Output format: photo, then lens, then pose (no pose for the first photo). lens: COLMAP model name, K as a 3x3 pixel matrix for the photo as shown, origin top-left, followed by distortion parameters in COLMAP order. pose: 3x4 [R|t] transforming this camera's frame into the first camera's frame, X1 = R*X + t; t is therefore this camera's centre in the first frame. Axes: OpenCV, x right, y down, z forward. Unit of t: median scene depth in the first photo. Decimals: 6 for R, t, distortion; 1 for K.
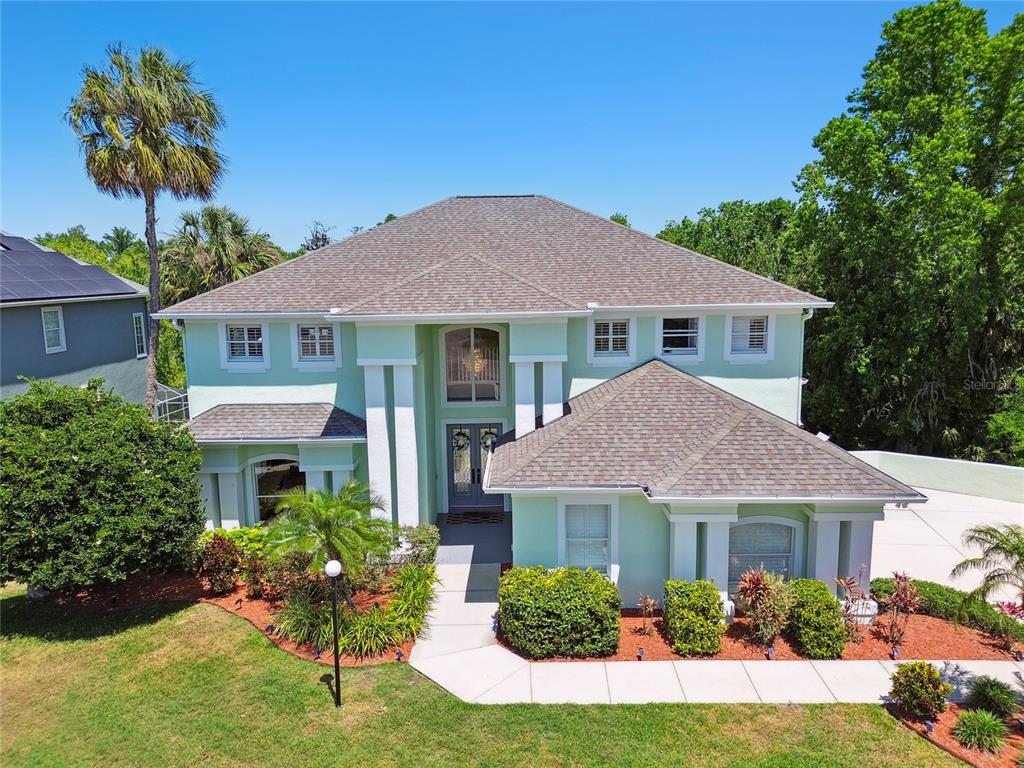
lens RADIAL K [[736.6, 0, 512.0], [0, 736.6, 384.0], [0, 0, 1]] dist [0.012683, 0.001758]
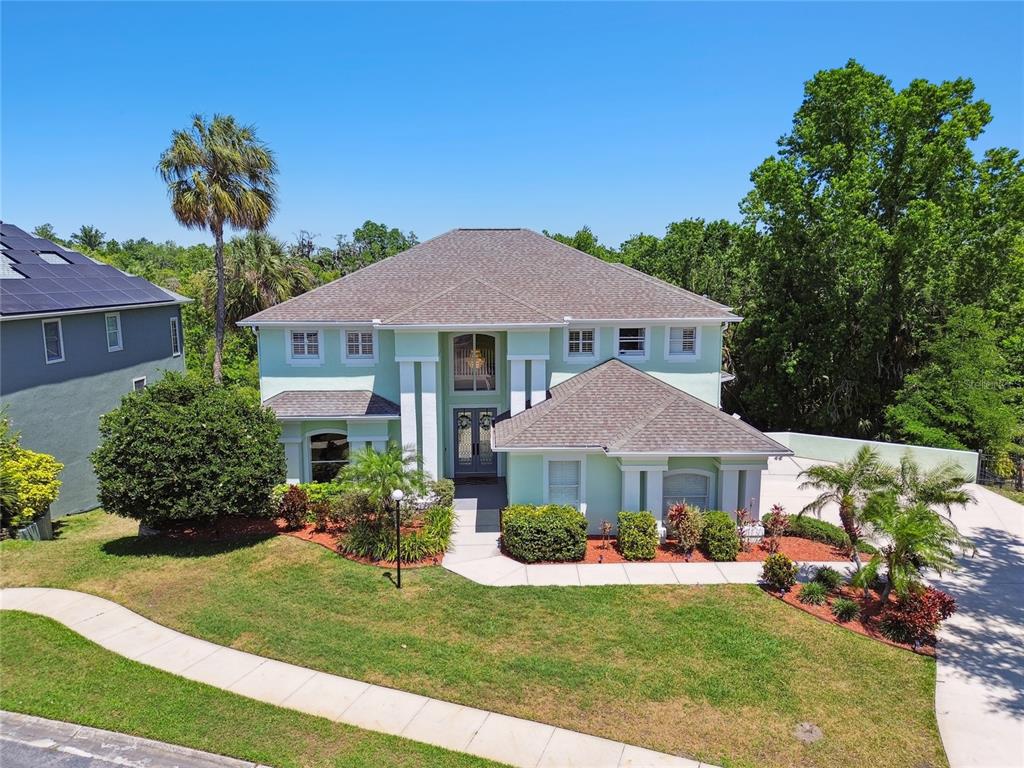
lens RADIAL K [[730.5, 0, 512.0], [0, 730.5, 384.0], [0, 0, 1]] dist [0.018349, 0.000200]
pose [[0.999067, 0.004067, 0.042996, -0.051798], [-0.003956, 0.999989, -0.002669, 0.018428], [-0.043006, 0.002496, 0.999072, -0.350021]]
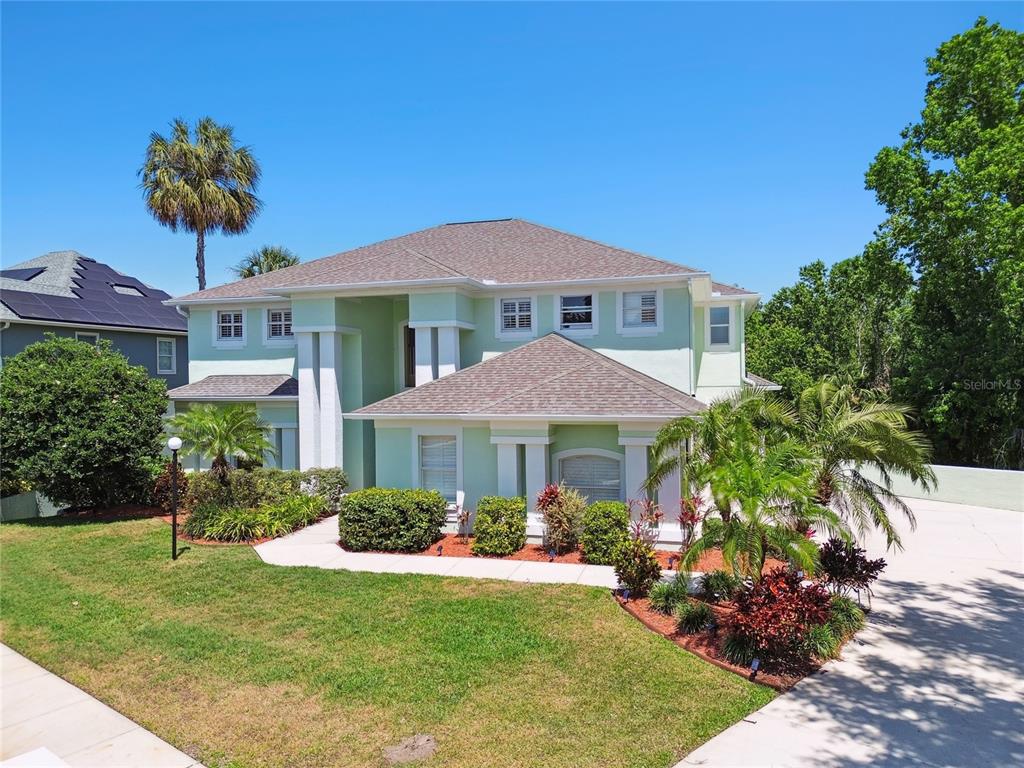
lens RADIAL K [[730.5, 0, 512.0], [0, 730.5, 384.0], [0, 0, 1]] dist [0.018349, 0.000200]
pose [[0.966036, 0.001982, -0.258398, 0.444960], [-0.041059, 0.988444, -0.145921, 0.216691], [0.255123, 0.151574, 0.954954, -0.045084]]
